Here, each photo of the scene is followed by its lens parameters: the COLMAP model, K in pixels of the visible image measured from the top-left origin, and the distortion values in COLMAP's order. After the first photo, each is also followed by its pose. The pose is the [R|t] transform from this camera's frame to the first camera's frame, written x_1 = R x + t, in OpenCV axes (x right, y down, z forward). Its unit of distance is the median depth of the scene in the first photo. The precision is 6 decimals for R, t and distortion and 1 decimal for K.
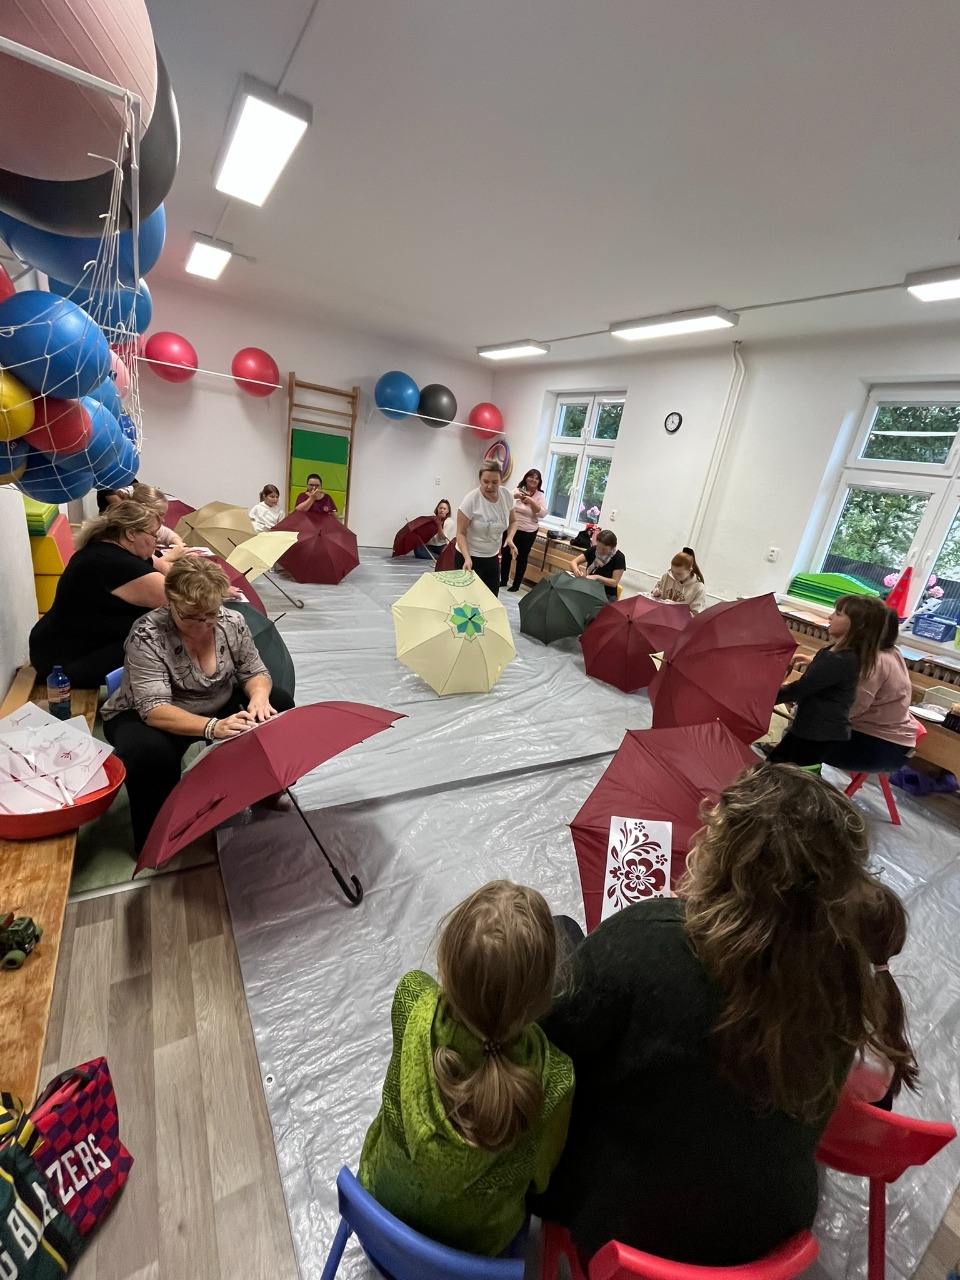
lens RADIAL K [[523.4, 0, 482.1], [0, 523.4, 637.7], [0, 0, 1]] dist [-0.001838, -0.000255]
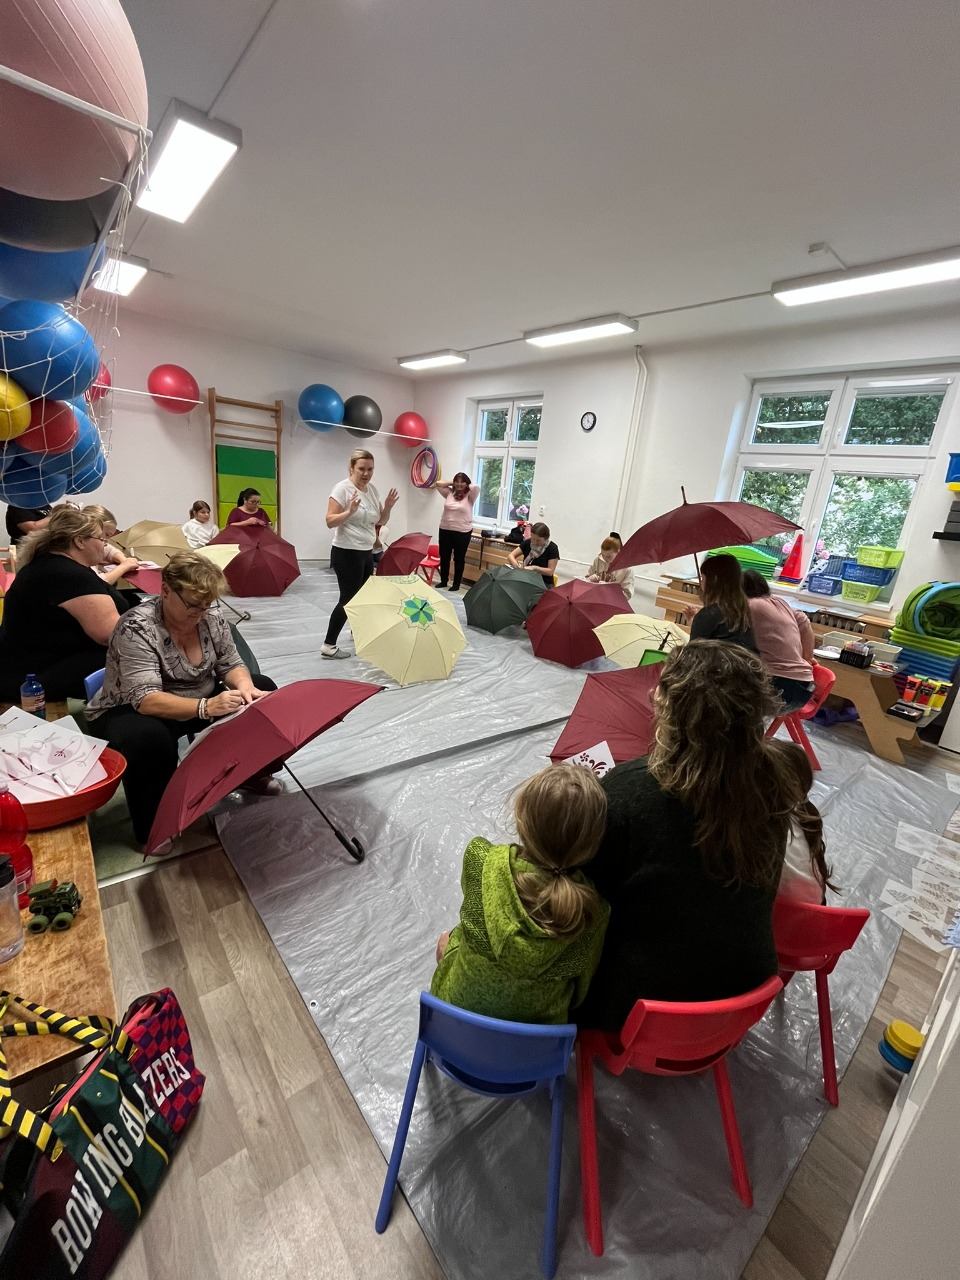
lens RADIAL K [[524.6, 0, 480.0], [0, 524.6, 640.0], [0, 0, 1]] dist [-0.002589, 0.000053]
pose [[0.988242, -0.090853, 0.122982, -0.084220], [0.093139, 0.995569, -0.012960, 0.086239], [-0.121259, 0.024262, 0.992324, -0.106669]]
